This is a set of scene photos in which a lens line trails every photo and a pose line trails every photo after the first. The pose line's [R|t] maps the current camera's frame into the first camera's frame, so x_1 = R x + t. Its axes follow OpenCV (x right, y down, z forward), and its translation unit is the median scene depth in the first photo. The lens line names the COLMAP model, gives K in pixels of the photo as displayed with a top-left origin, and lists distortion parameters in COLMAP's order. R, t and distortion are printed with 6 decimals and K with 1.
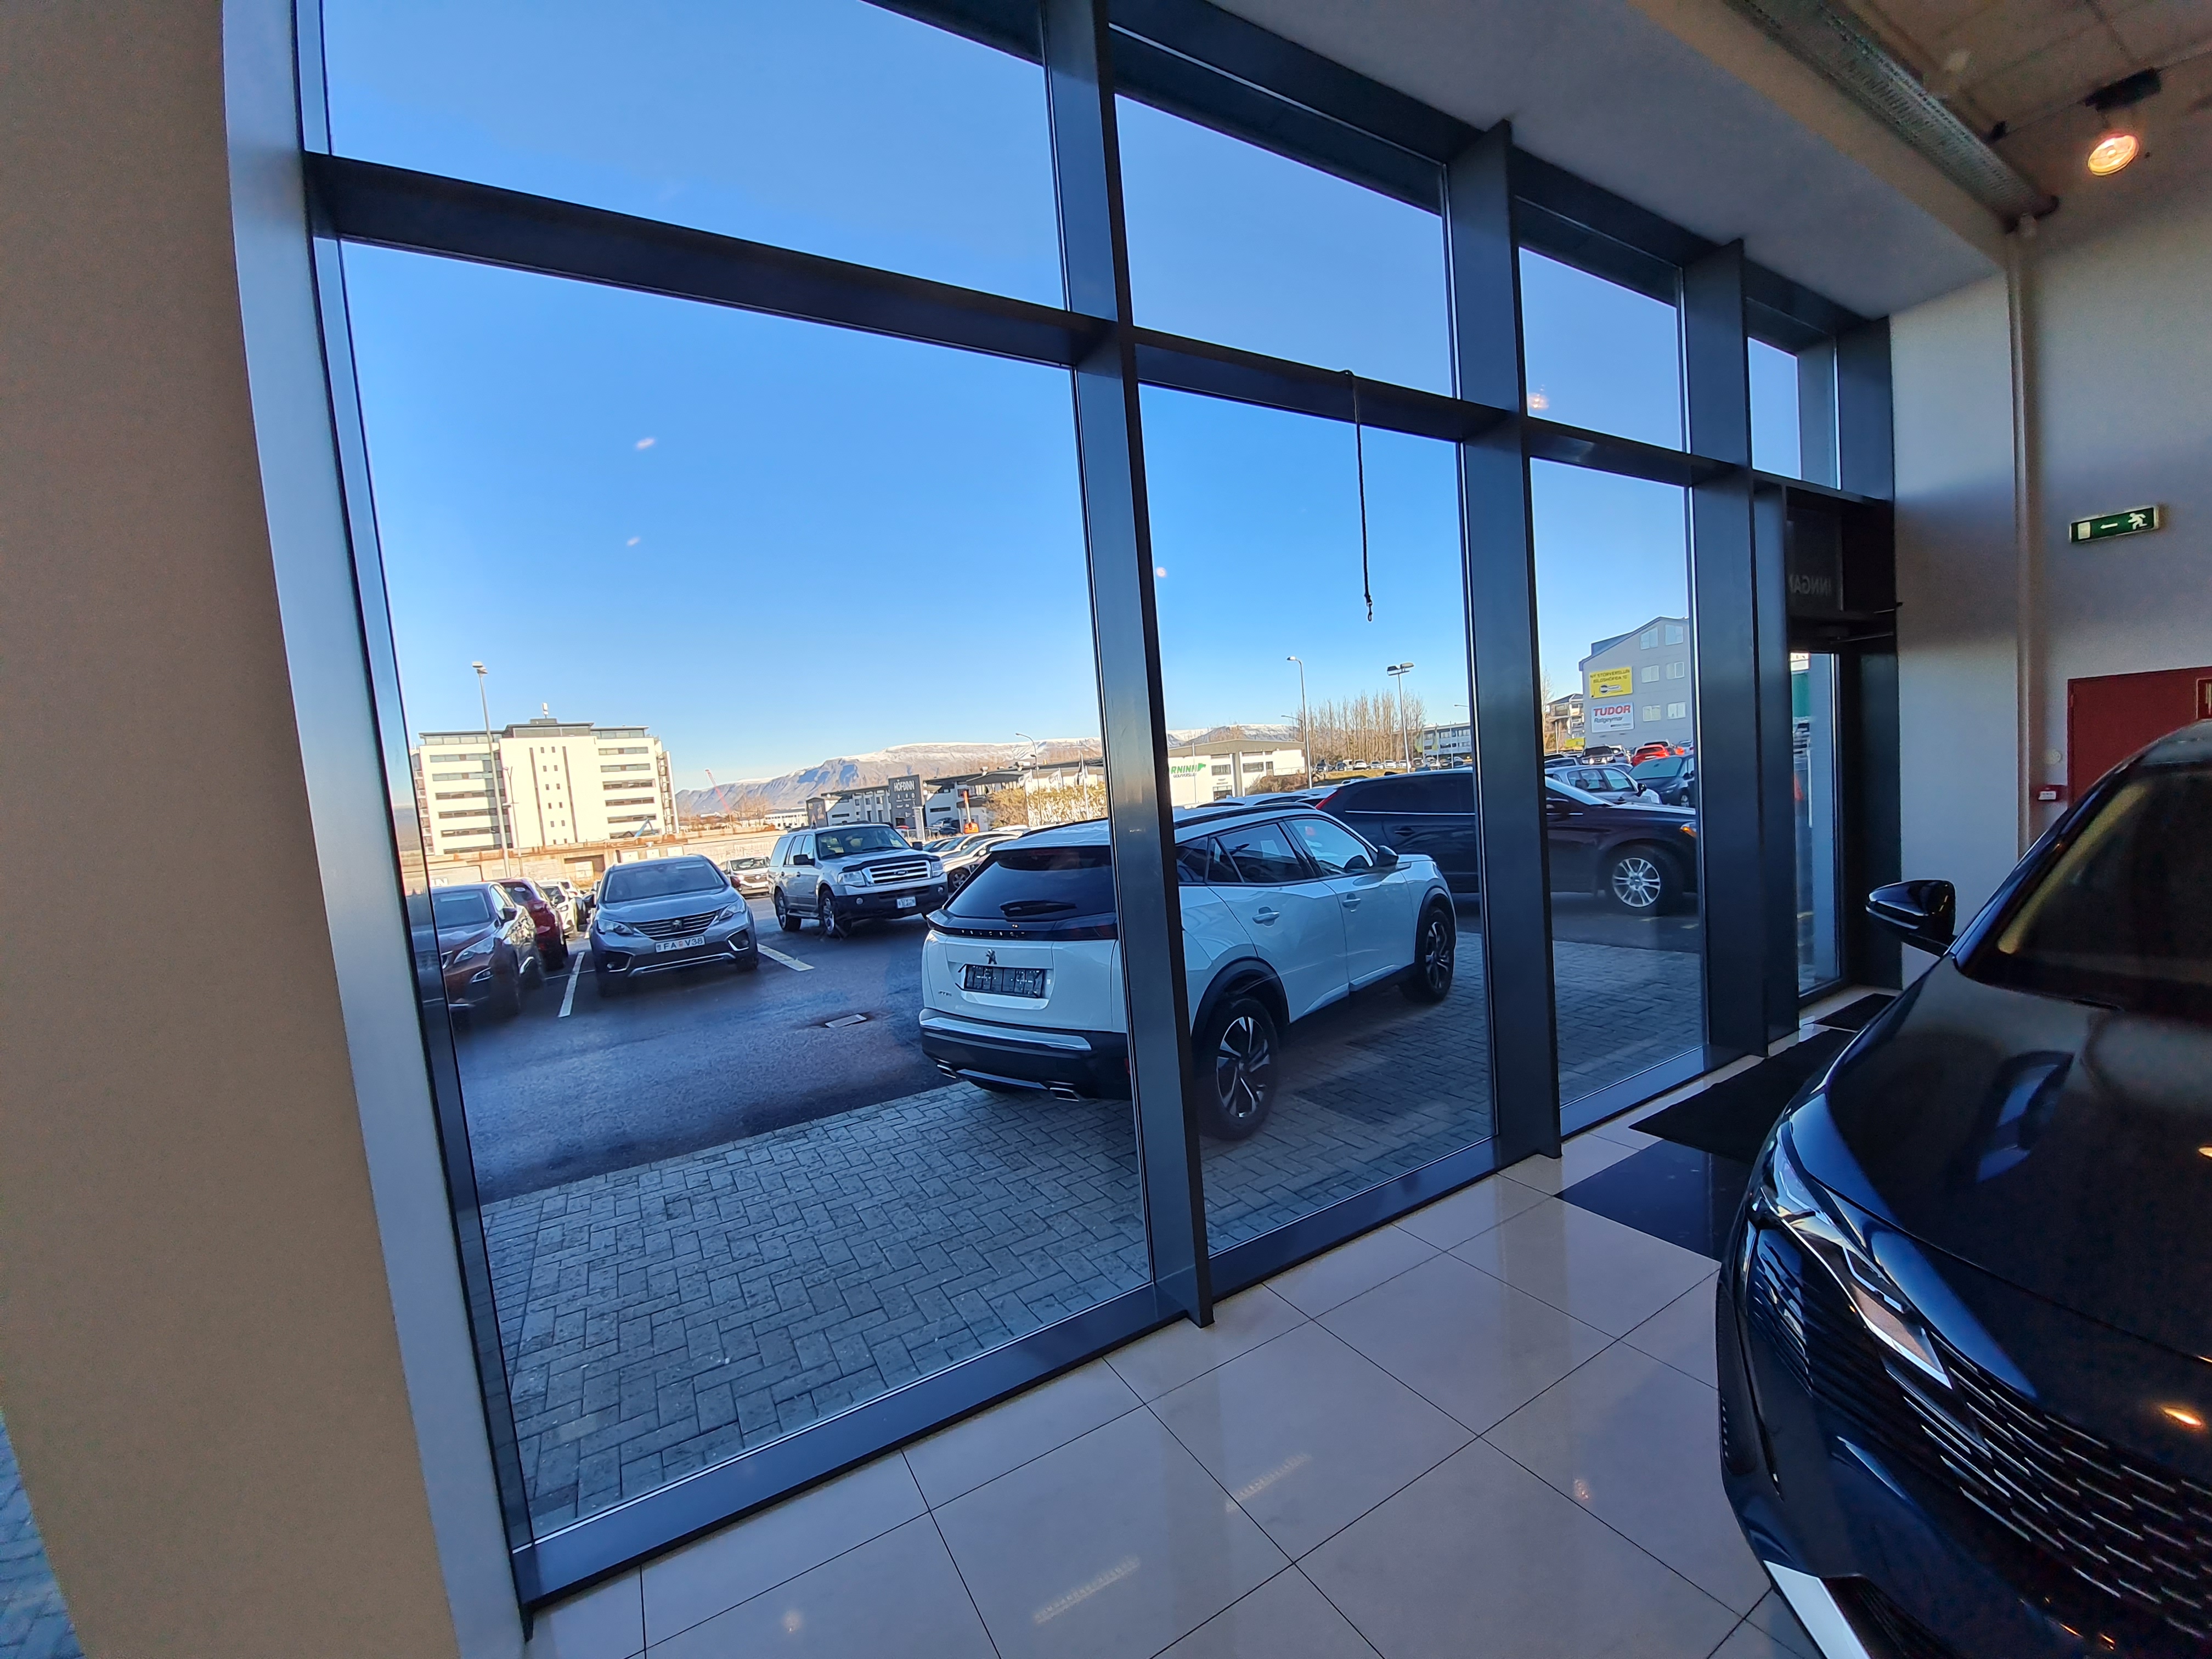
lens RADIAL K [[868.8, 0, 1143.8], [0, 868.8, 839.2], [0, 0, 1]] dist [-0.017984, -0.000342]
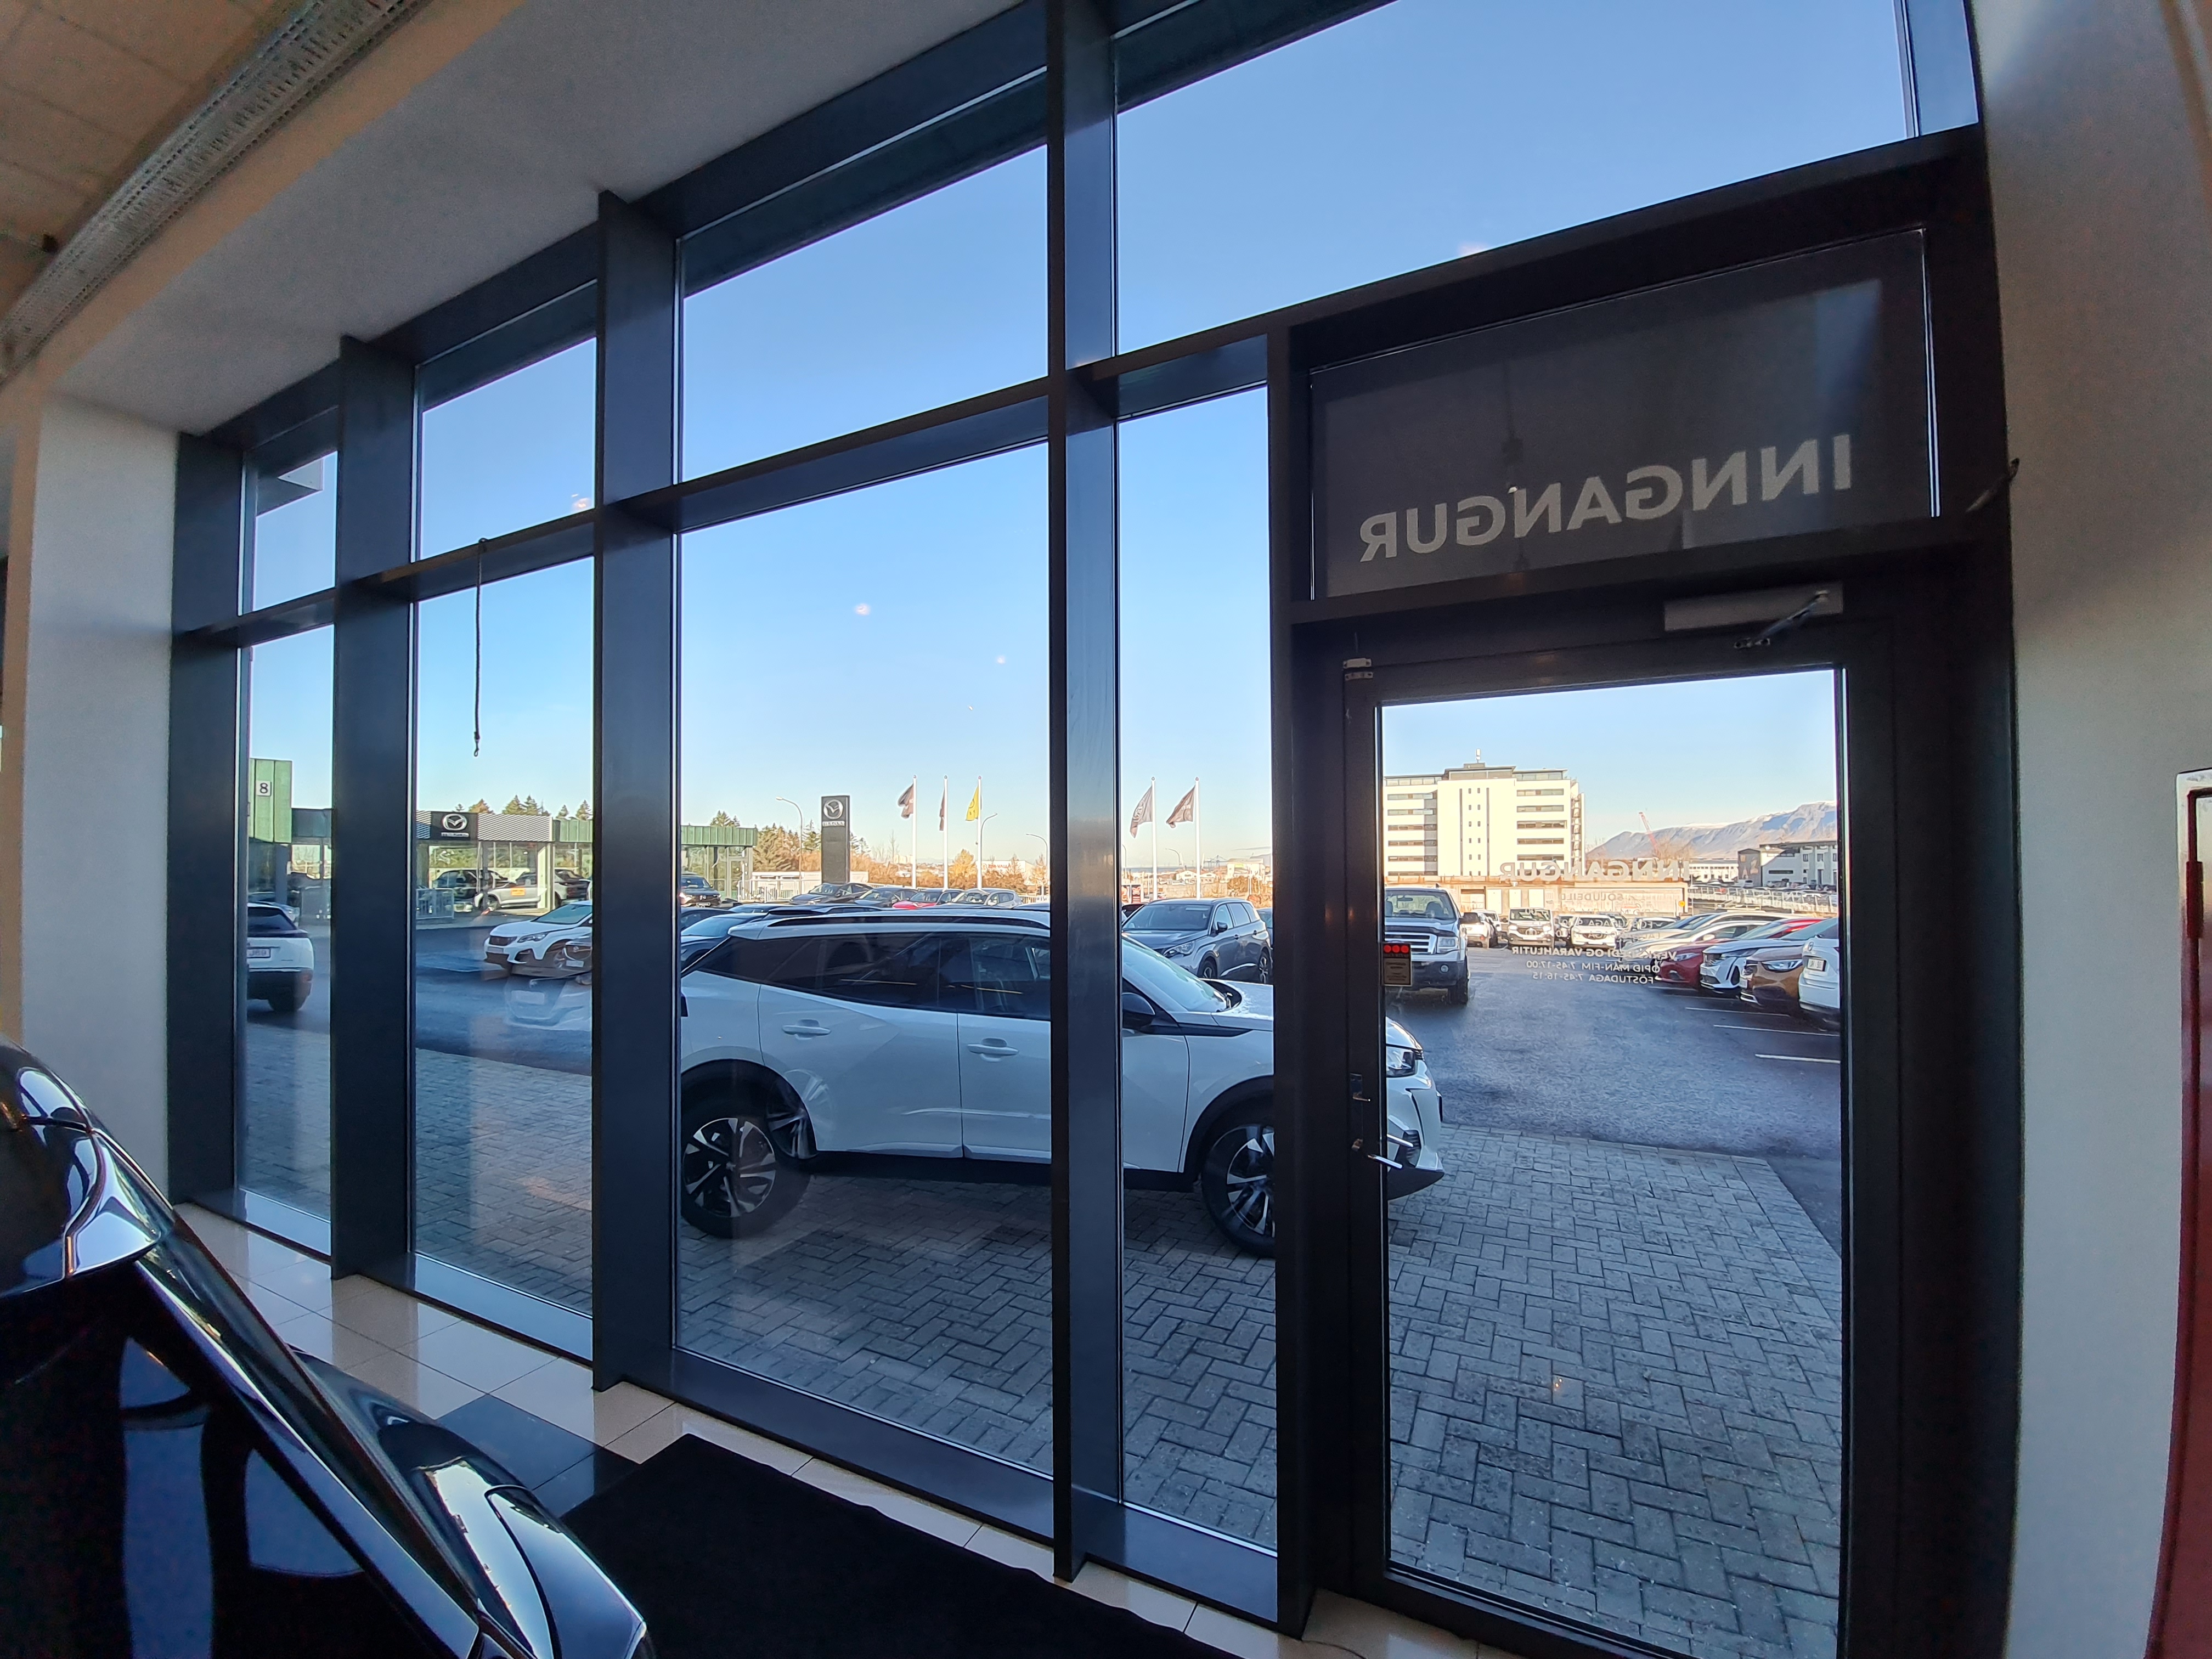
lens RADIAL K [[868.8, 0, 1103.9], [0, 868.8, 850.3], [0, 0, 1]] dist [-0.017984, -0.000342]
pose [[0.537779, 0.064281, -0.840631, 0.814942], [-0.094404, 0.995410, 0.015724, -0.105346], [0.837783, 0.070903, 0.541379, 0.576016]]
